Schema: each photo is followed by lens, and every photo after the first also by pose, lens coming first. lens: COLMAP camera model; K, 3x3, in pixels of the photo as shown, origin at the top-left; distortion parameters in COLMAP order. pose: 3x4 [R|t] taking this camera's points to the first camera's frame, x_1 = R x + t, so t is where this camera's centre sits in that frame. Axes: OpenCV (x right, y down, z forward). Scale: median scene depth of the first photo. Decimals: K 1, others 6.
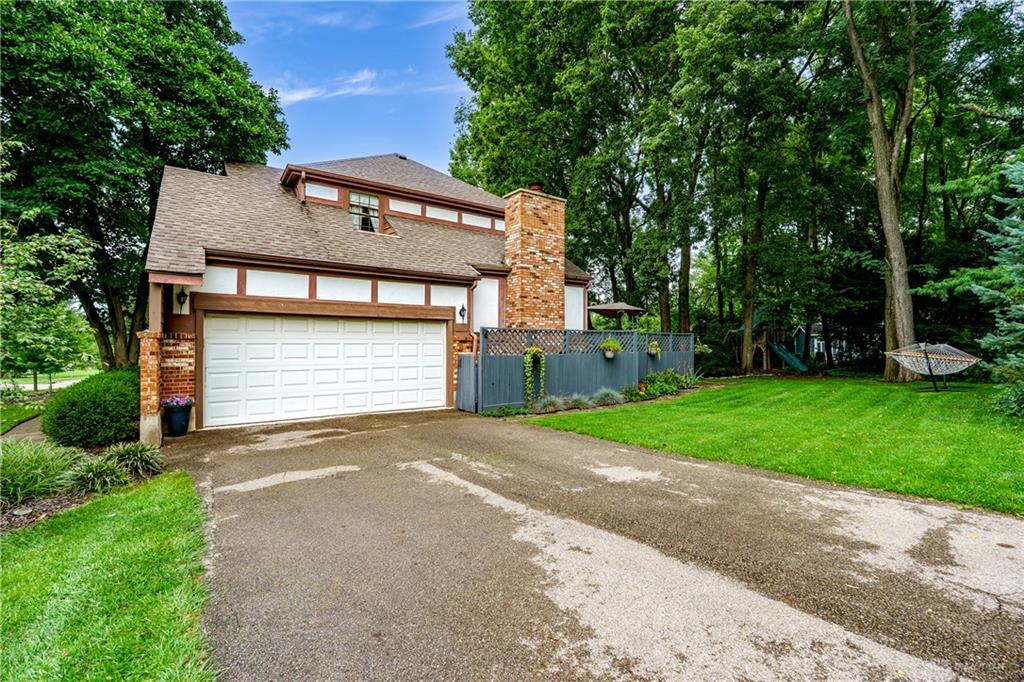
lens RADIAL K [[457.8, 0, 511.8], [0, 457.8, 339.2], [0, 0, 1]] dist [-0.005424, -0.001047]
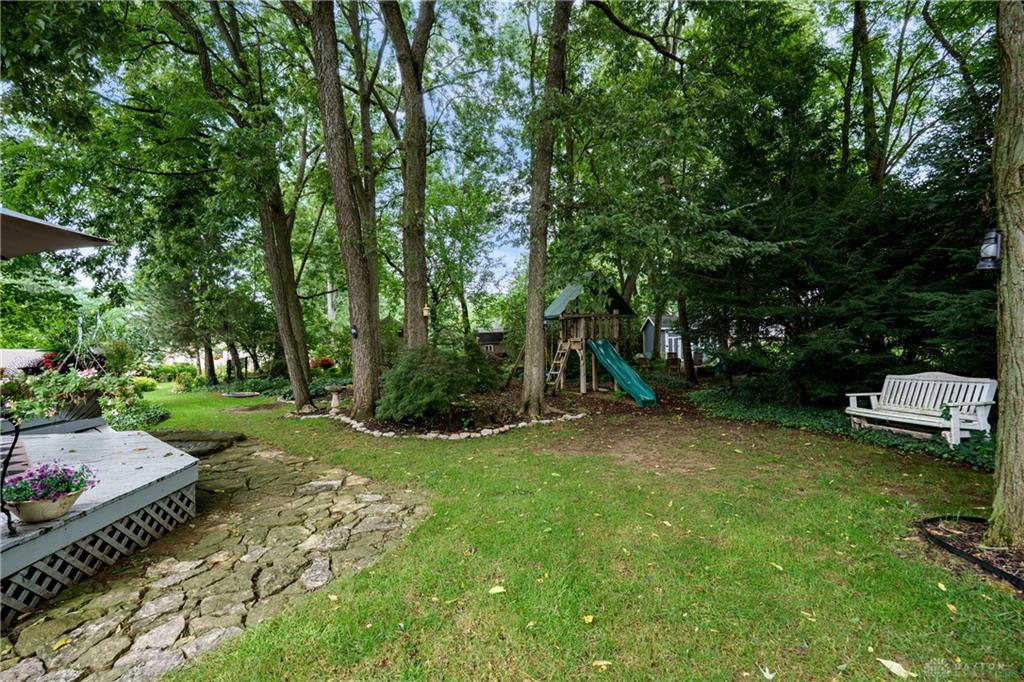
lens RADIAL K [[457.8, 0, 512.0], [0, 457.8, 340.2], [0, 0, 1]] dist [-0.005424, -0.001047]
pose [[0.965413, -0.009148, 0.260565, 0.359633], [0.006177, 0.999906, 0.012218, 0.000208], [-0.260652, -0.010186, 0.965379, 0.546732]]
